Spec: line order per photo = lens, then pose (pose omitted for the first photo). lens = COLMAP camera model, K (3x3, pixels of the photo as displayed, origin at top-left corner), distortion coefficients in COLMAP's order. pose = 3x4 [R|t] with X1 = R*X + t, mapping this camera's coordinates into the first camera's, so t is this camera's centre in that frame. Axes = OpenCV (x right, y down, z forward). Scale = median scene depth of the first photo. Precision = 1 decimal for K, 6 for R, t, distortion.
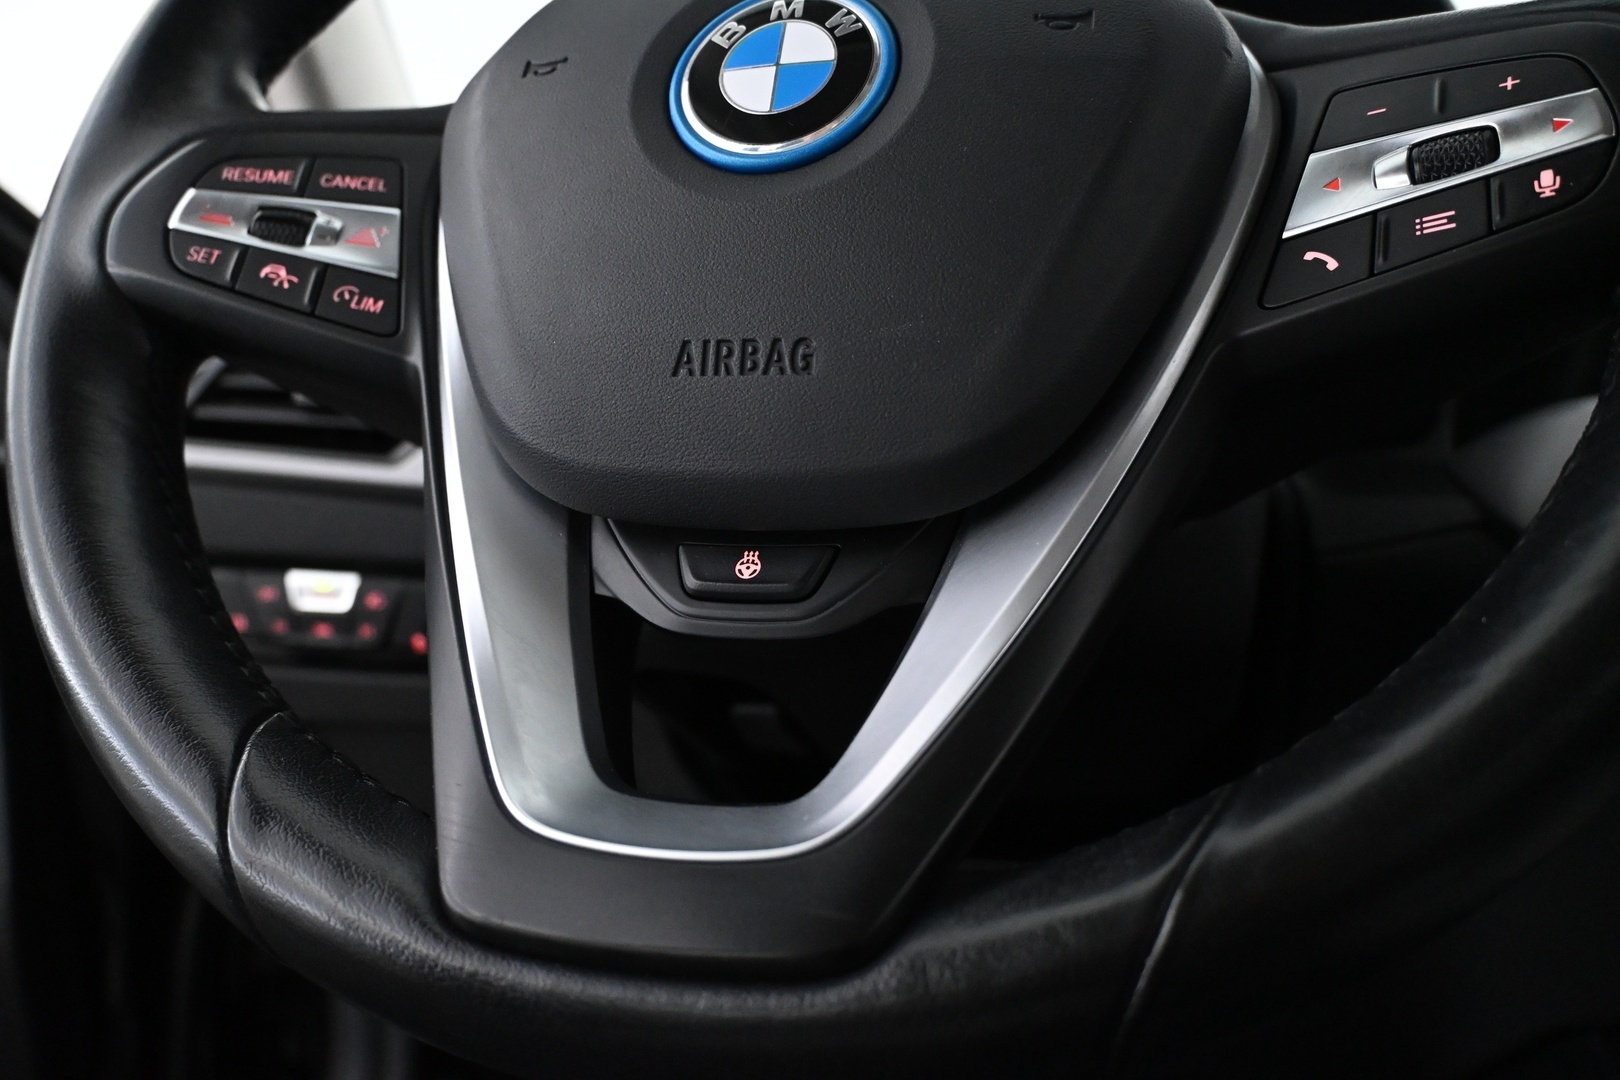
lens RADIAL K [[1297.7, 0, 806.3], [0, 1297.7, 543.9], [0, 0, 1]] dist [-0.028124, -0.005625]
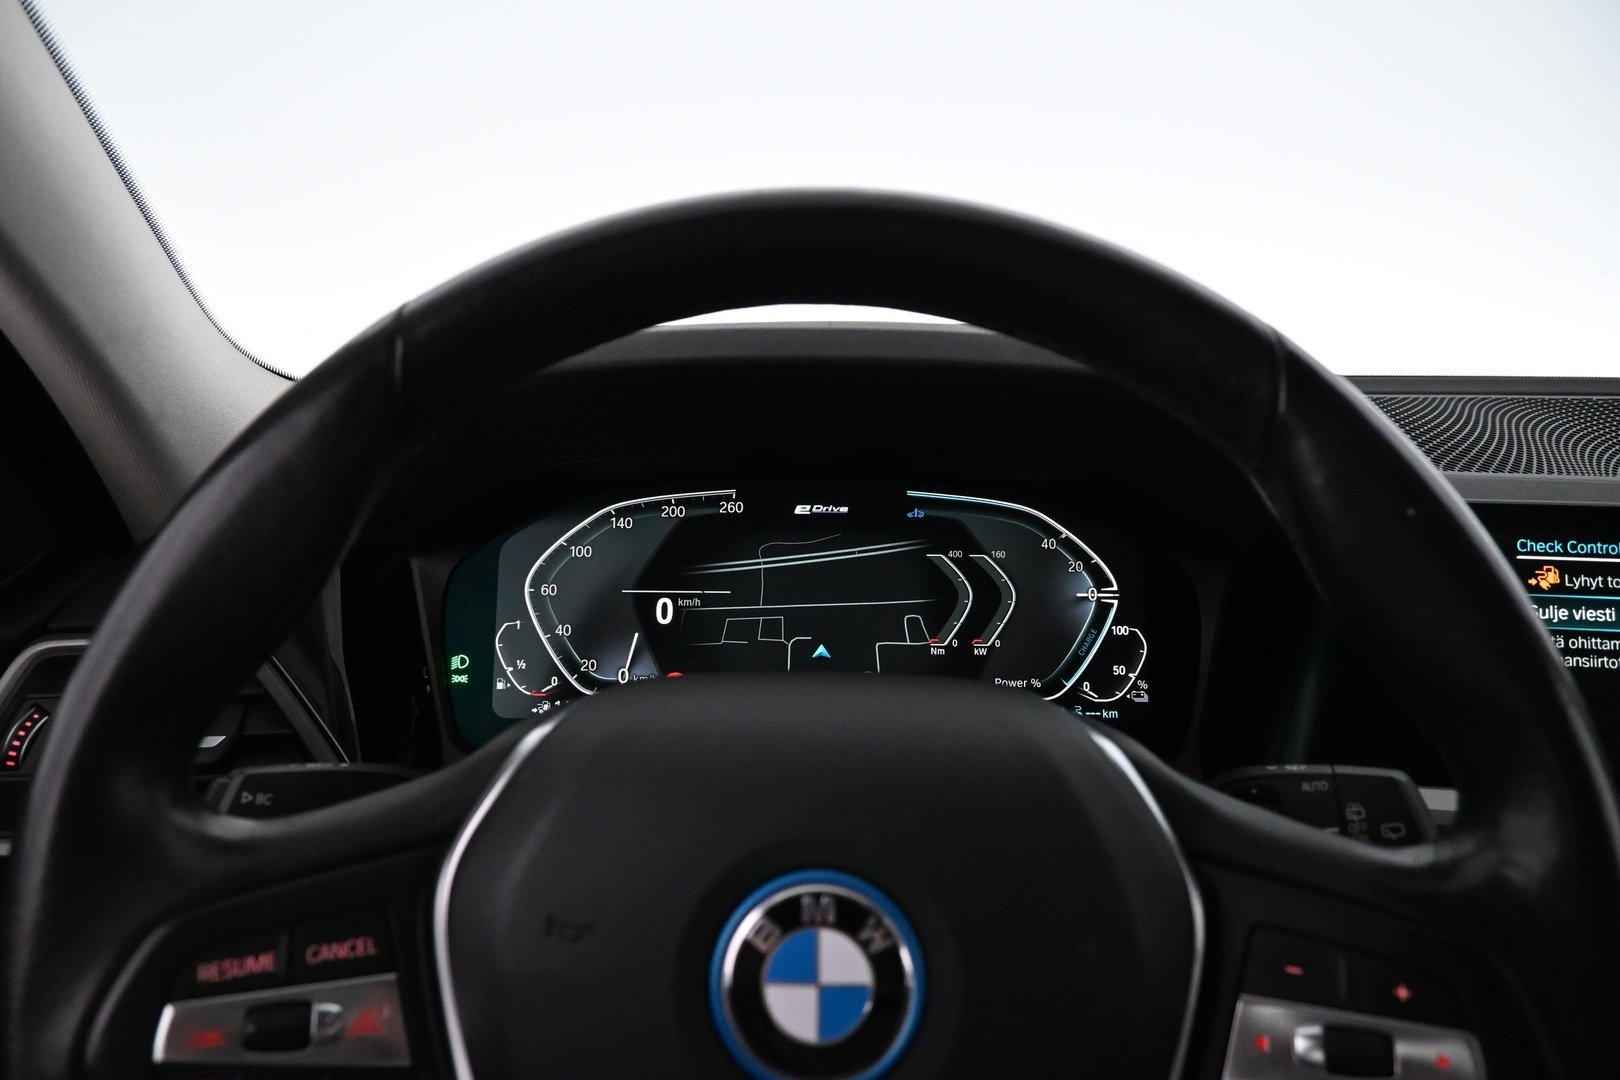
lens RADIAL K [[1101.0, 0, 807.5], [0, 1101.0, 528.2], [0, 0, 1]] dist [-0.004980, 0.000857]
pose [[0.962945, -0.057587, 0.263478, -0.236781], [0.001401, 0.977993, 0.208633, -0.879973], [-0.269695, -0.200533, 0.941834, 0.188321]]
